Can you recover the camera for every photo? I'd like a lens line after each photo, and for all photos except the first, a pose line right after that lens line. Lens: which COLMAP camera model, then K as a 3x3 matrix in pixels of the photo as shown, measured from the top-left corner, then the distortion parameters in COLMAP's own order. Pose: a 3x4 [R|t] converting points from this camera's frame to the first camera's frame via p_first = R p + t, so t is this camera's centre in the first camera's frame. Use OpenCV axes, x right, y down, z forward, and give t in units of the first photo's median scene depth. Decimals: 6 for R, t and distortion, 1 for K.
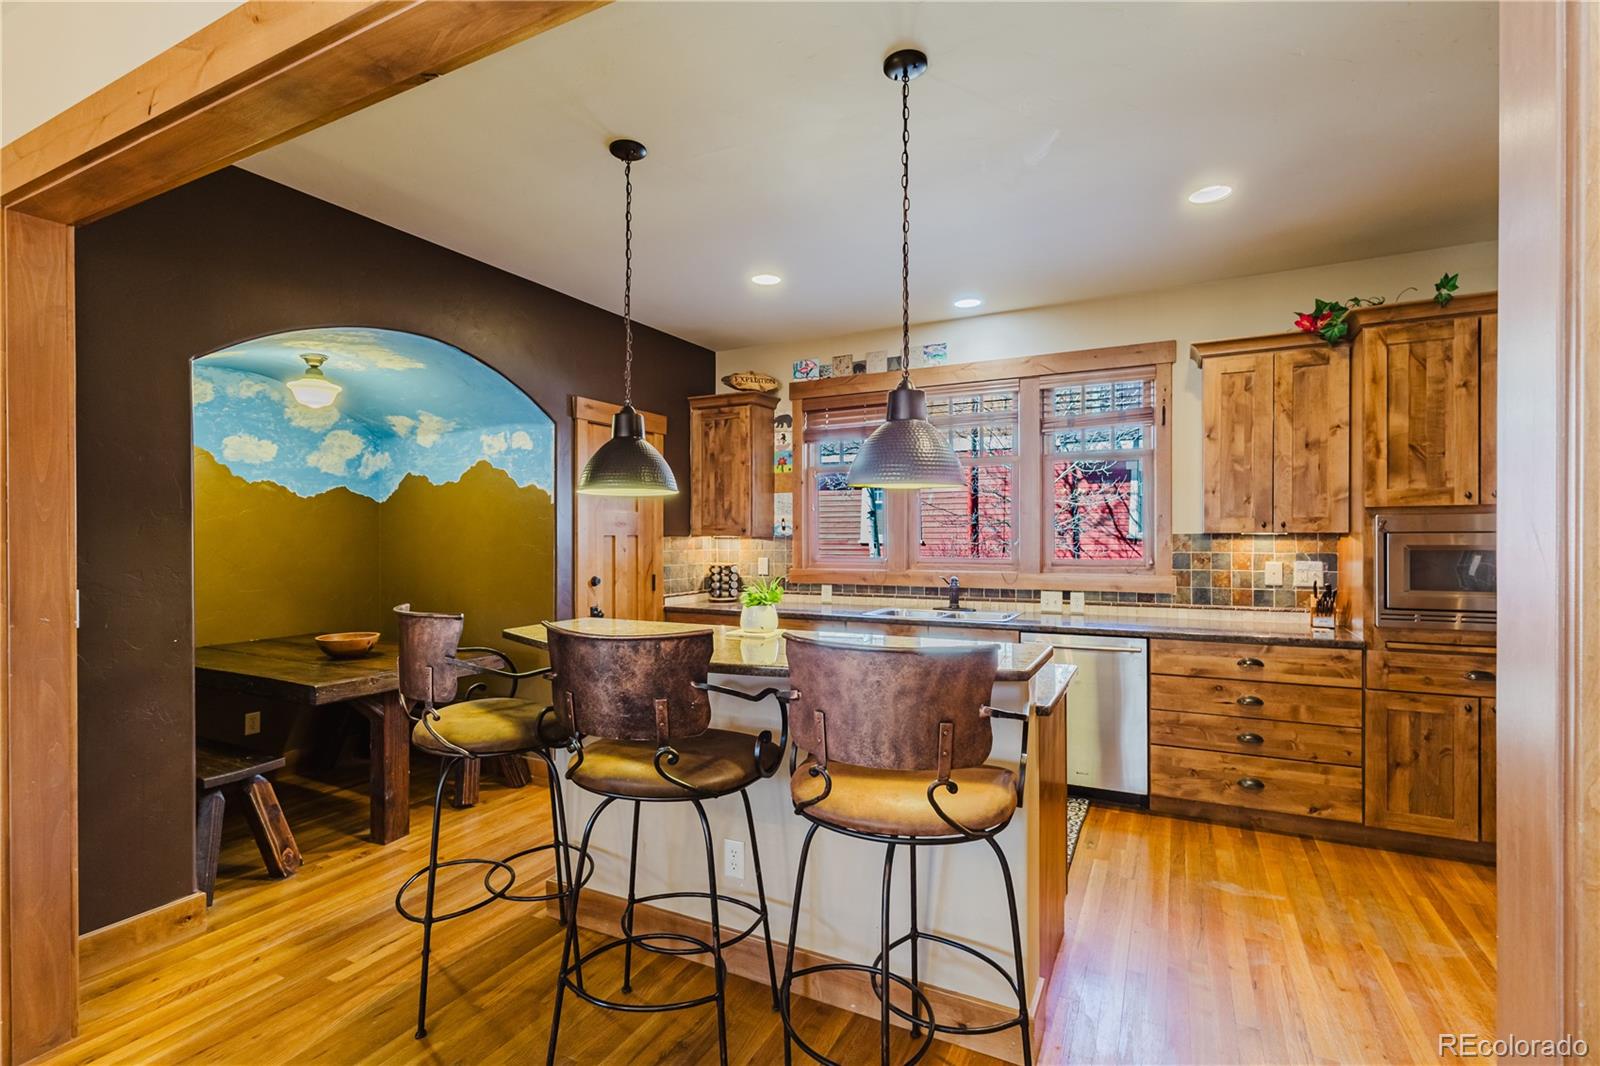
lens RADIAL K [[745.4, 0, 802.2], [0, 745.4, 535.6], [0, 0, 1]] dist [0.002258, 0.003691]
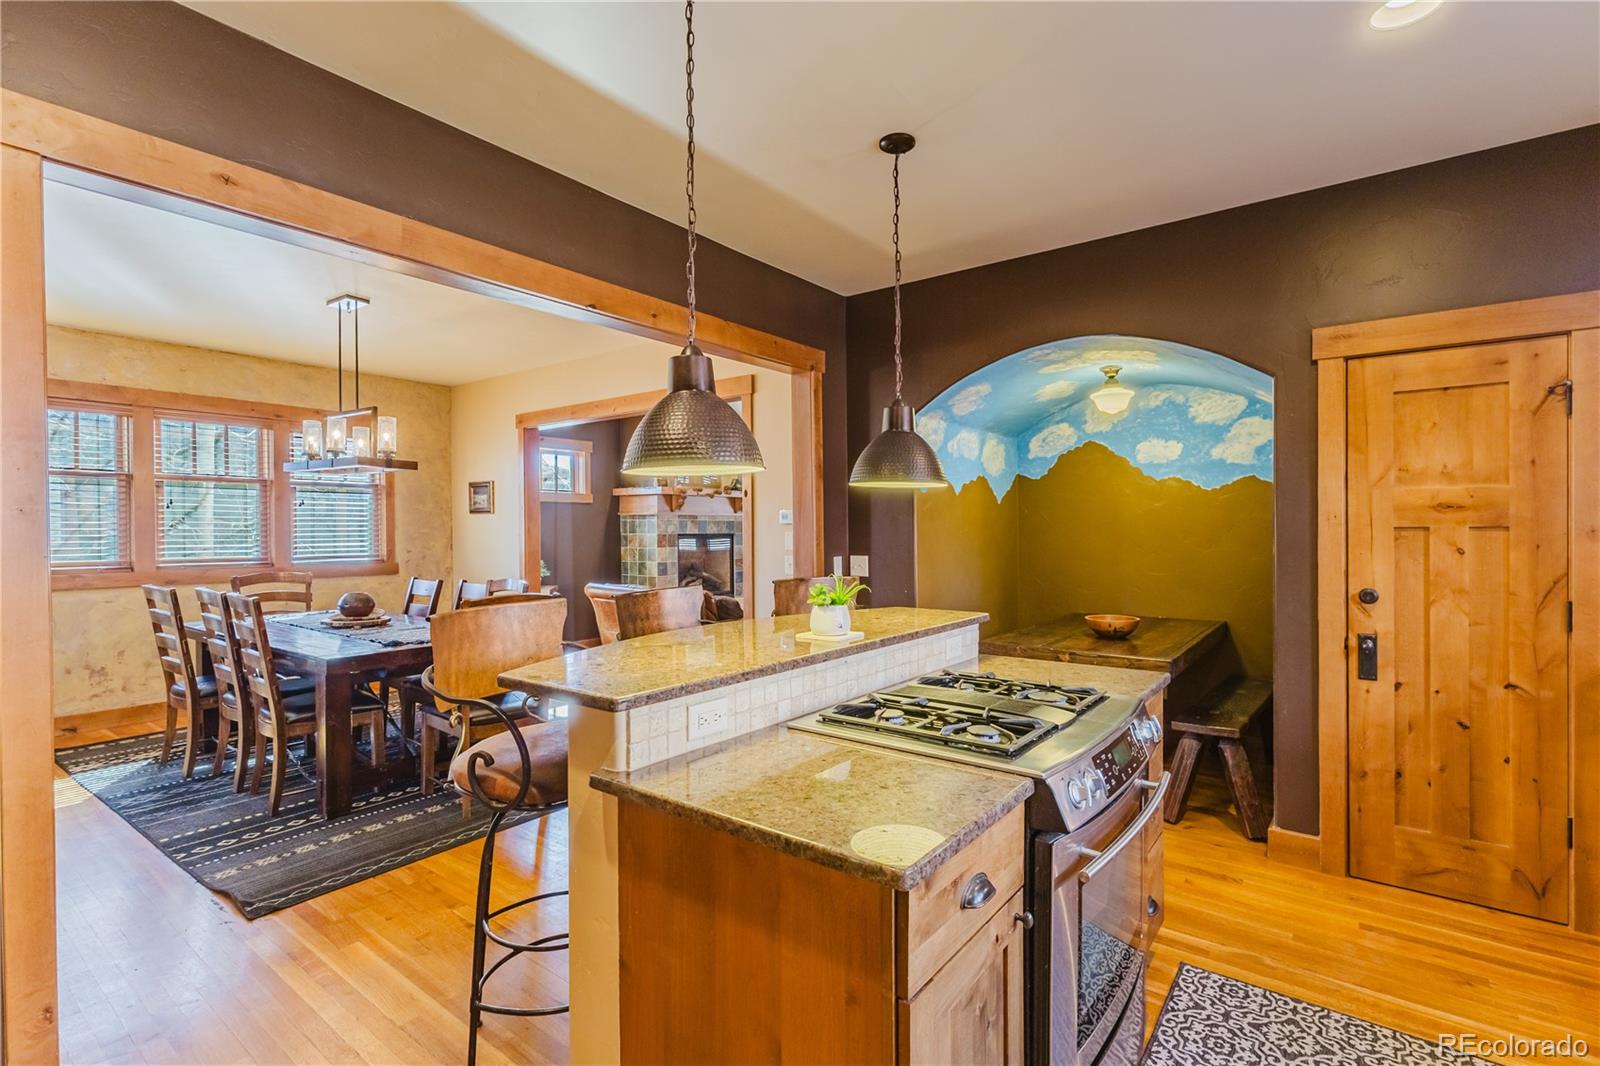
lens RADIAL K [[745.4, 0, 799.5], [0, 745.4, 546.4], [0, 0, 1]] dist [0.002258, 0.003691]
pose [[-0.179788, 0.027825, -0.983312, 0.478681], [0.000729, 0.999603, 0.028152, -0.001646], [0.983705, 0.004345, -0.179737, 0.646916]]
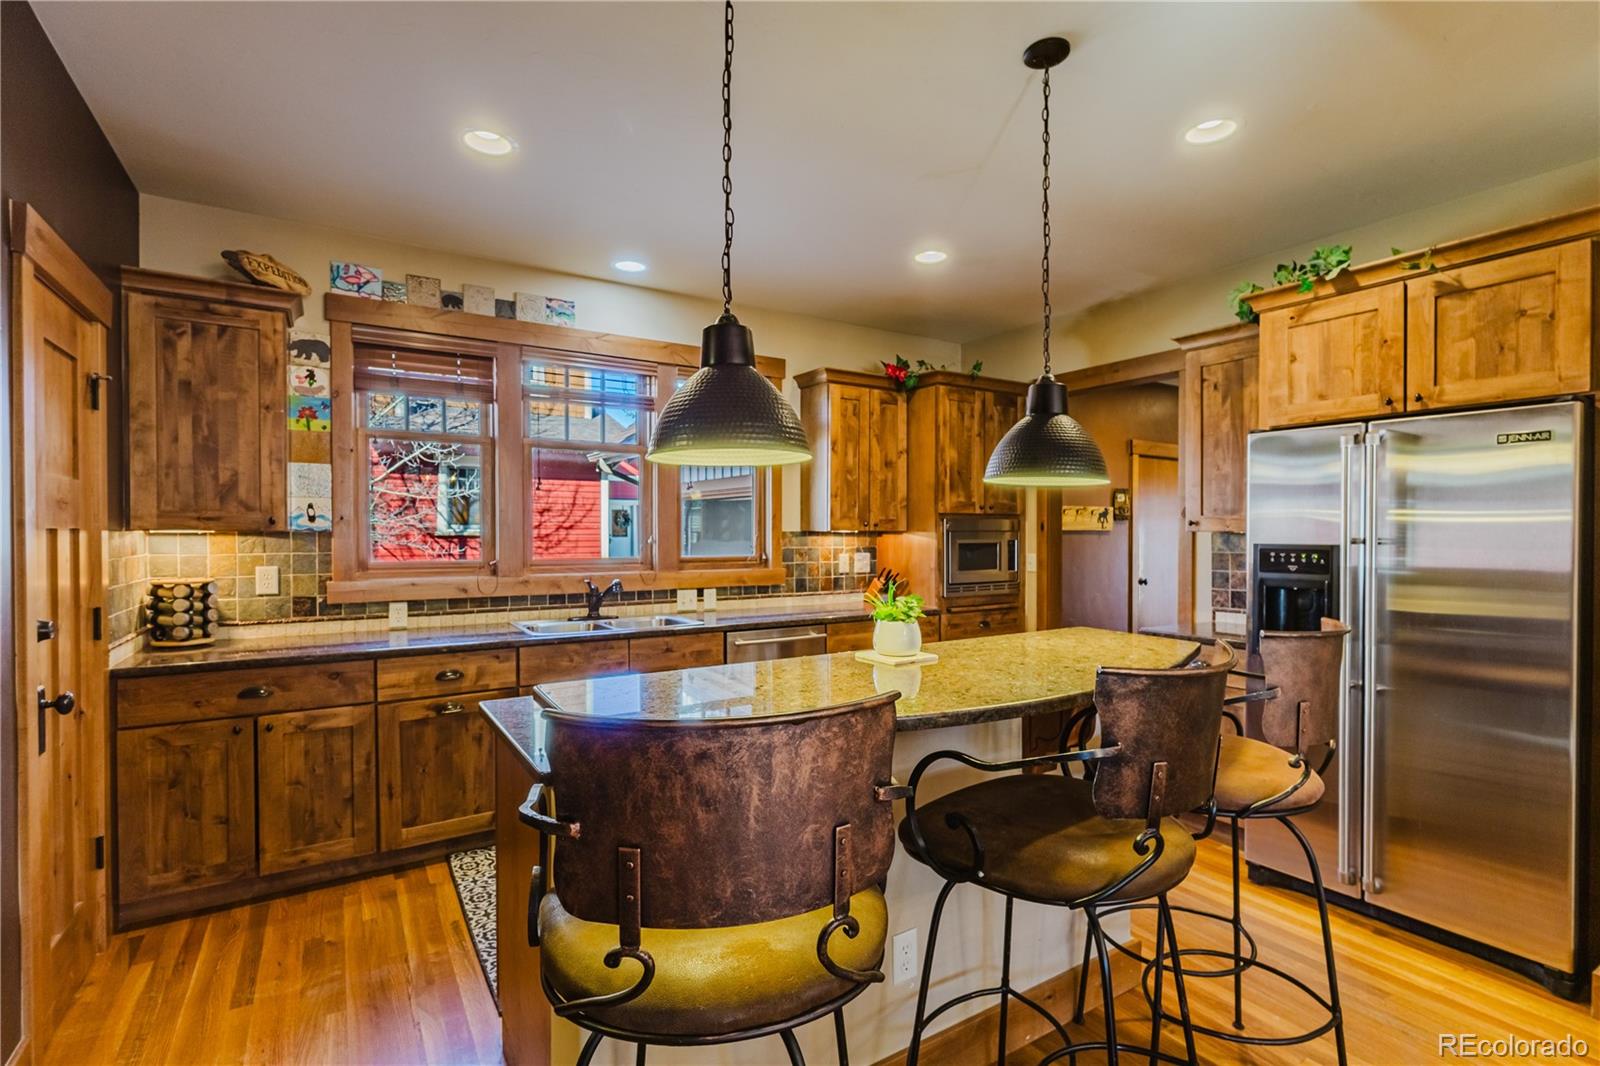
lens RADIAL K [[745.4, 0, 801.3], [0, 745.4, 540.8], [0, 0, 1]] dist [0.002258, 0.003691]
pose [[0.507529, -0.005728, 0.861615, -0.444406], [-0.003512, 0.999956, 0.008716, 0.002056], [-0.861627, -0.007449, 0.507487, 0.392122]]
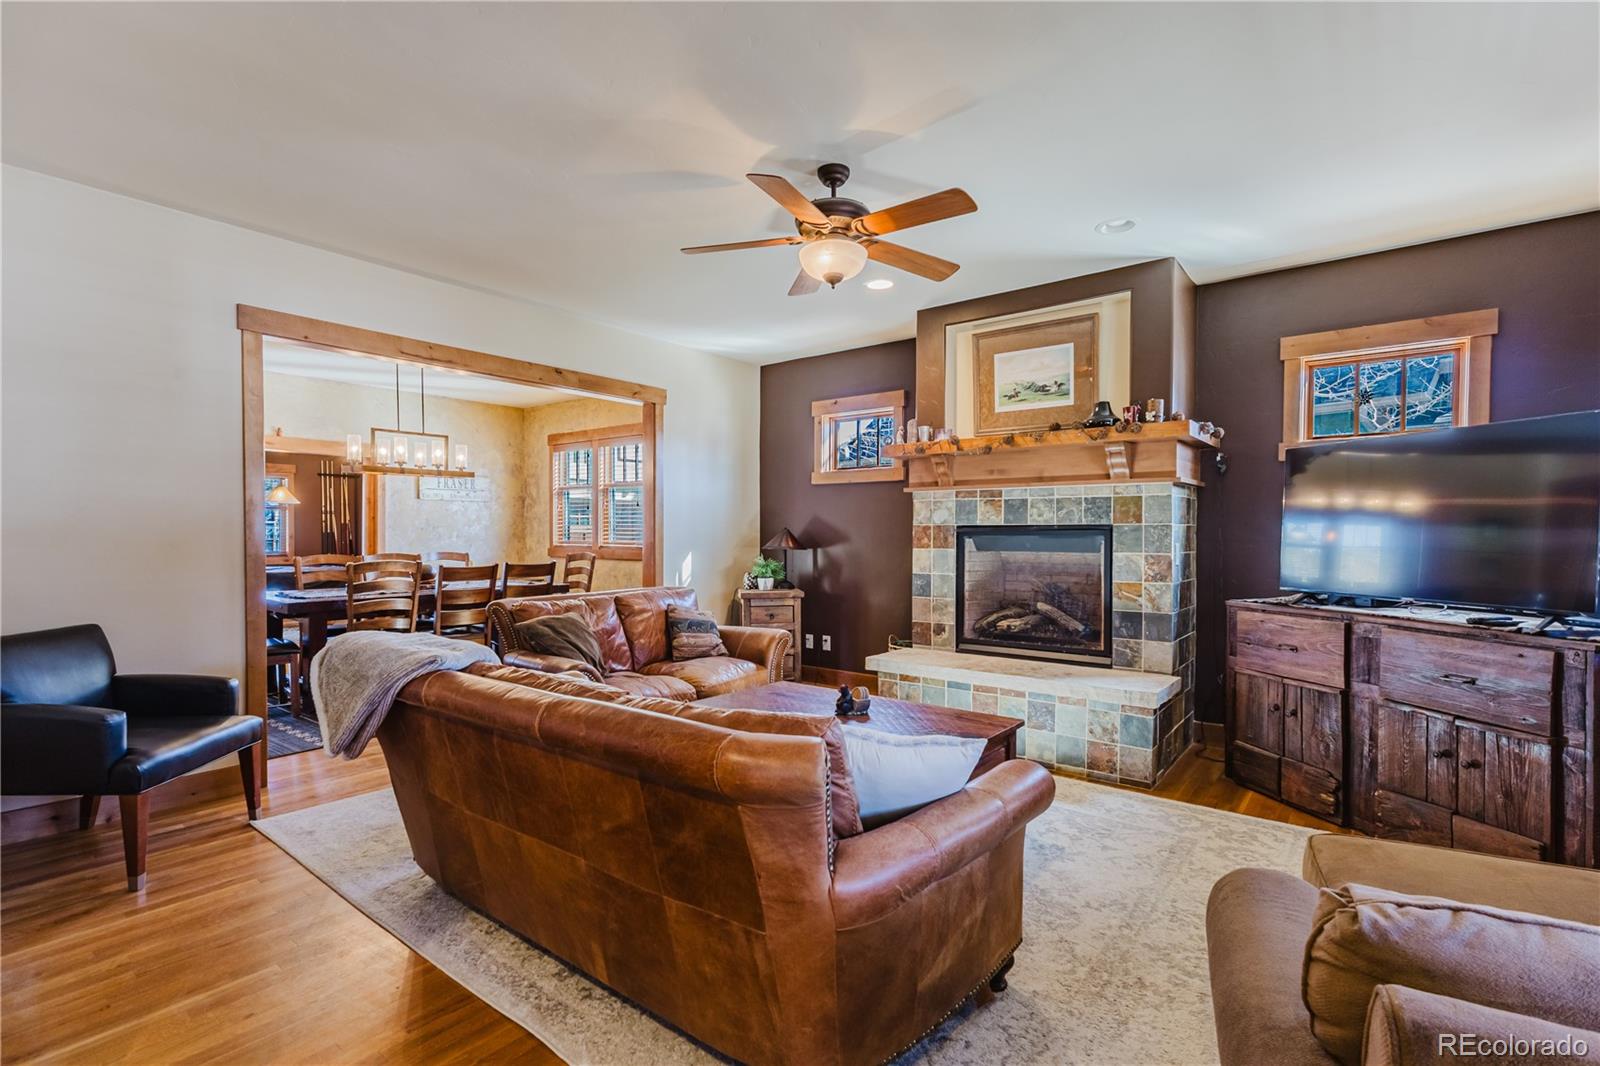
lens RADIAL K [[745.4, 0, 809.0], [0, 745.4, 541.4], [0, 0, 1]] dist [0.002258, 0.003691]
pose [[-0.982152, -0.000878, 0.188086, -1.434804], [0.001838, 0.999897, 0.014265, 0.029018], [-0.188079, 0.014356, -0.982049, 1.099004]]
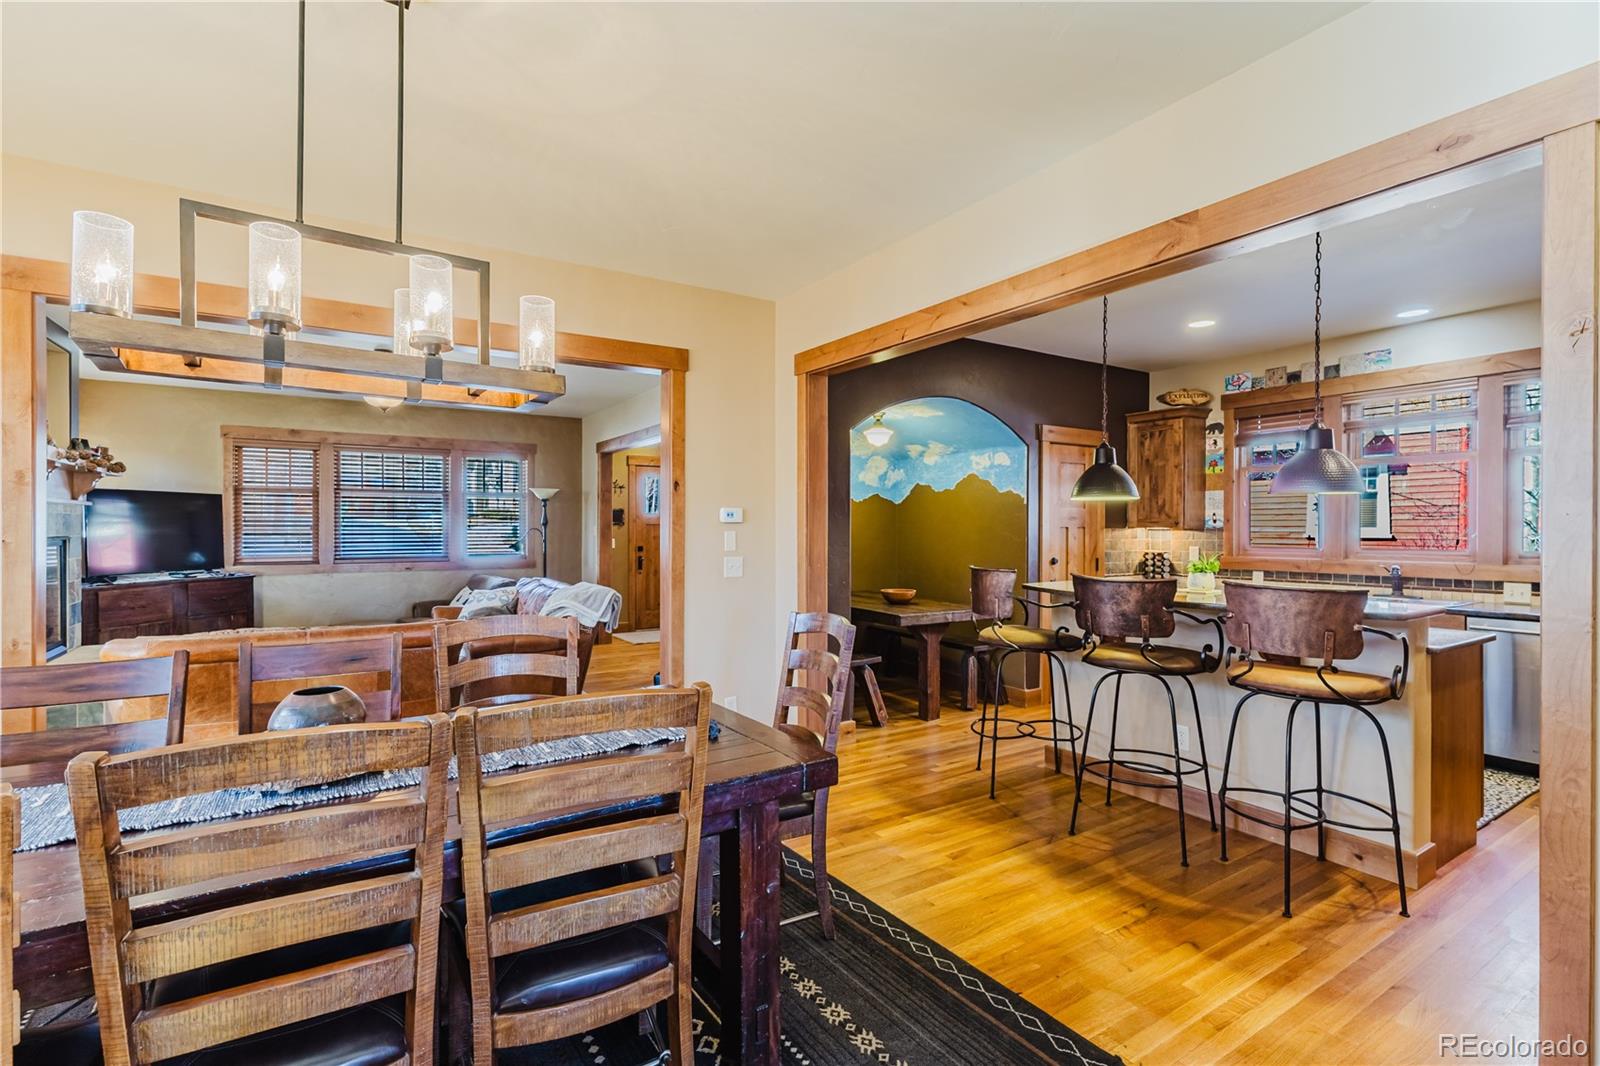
lens RADIAL K [[745.4, 0, 798.3], [0, 745.4, 530.6], [0, 0, 1]] dist [0.002258, 0.003691]
pose [[0.864915, 0.005429, -0.501889, -0.002969], [-0.004013, 0.999984, 0.003902, 0.003073], [0.501902, -0.001361, 0.864923, -0.397047]]
